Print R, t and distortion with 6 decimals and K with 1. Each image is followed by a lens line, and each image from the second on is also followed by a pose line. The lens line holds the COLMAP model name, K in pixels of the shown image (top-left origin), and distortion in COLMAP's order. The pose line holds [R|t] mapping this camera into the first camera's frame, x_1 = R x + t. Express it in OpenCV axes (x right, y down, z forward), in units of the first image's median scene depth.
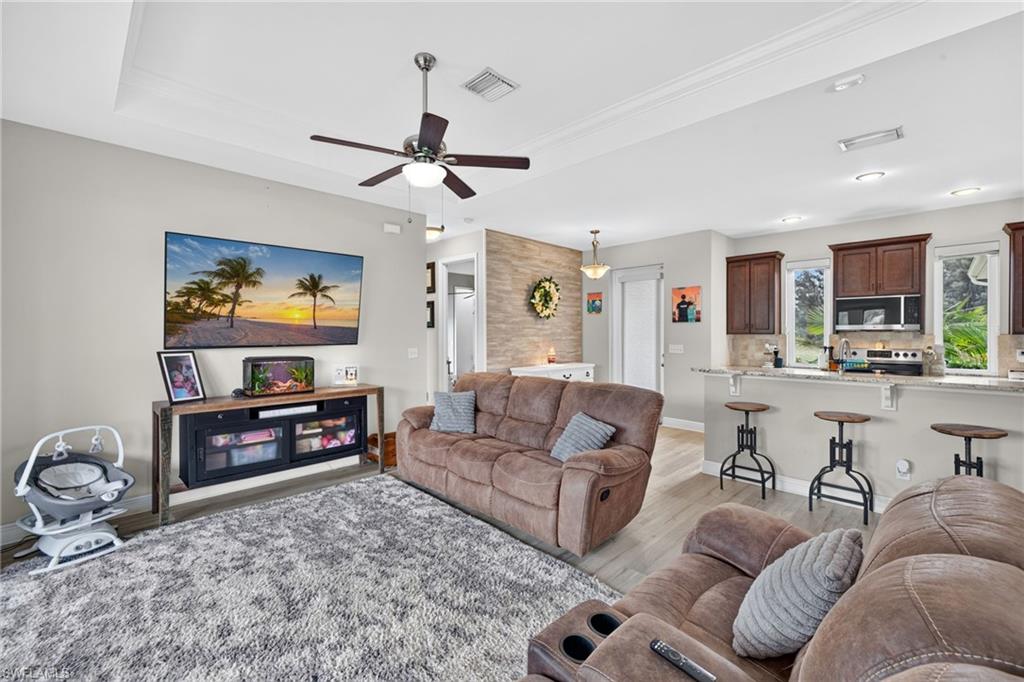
lens RADIAL K [[427.2, 0, 509.6], [0, 427.2, 336.8], [0, 0, 1]] dist [0.007073, -0.001183]
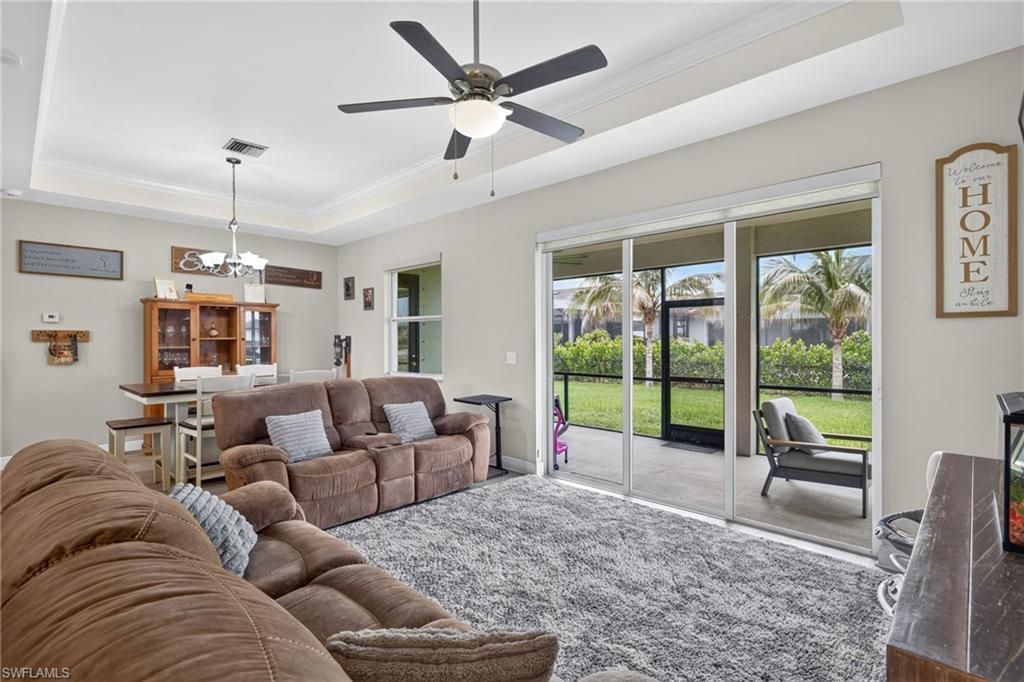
lens RADIAL K [[476.9, 0, 509.3], [0, 476.9, 339.5], [0, 0, 1]] dist [0.013036, -0.001955]
pose [[-0.999840, 0.005383, -0.017043, -0.158827], [0.005269, 0.999964, 0.006725, 0.003608], [0.017078, 0.006634, -0.999832, 1.239966]]
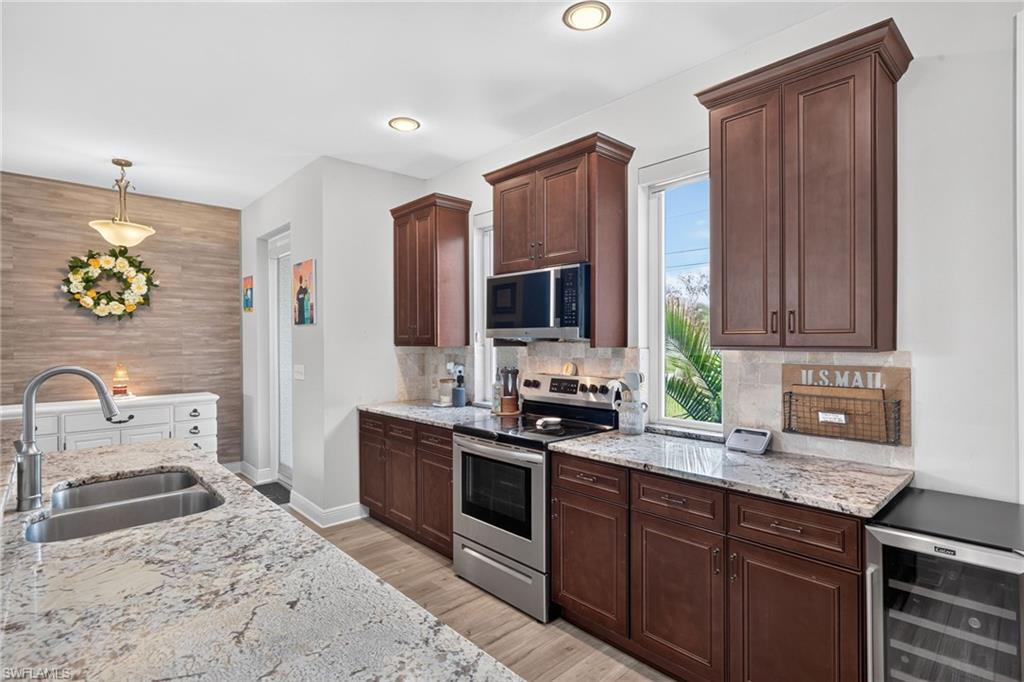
lens RADIAL K [[488.2, 0, 512.0], [0, 488.2, 341.9], [0, 0, 1]] dist [0.003067, 0.001929]
pose [[0.999733, -0.001674, -0.023059, 1.075043], [0.001586, 0.999991, -0.003816, -0.013049], [0.023065, 0.003778, 0.999727, 0.557325]]
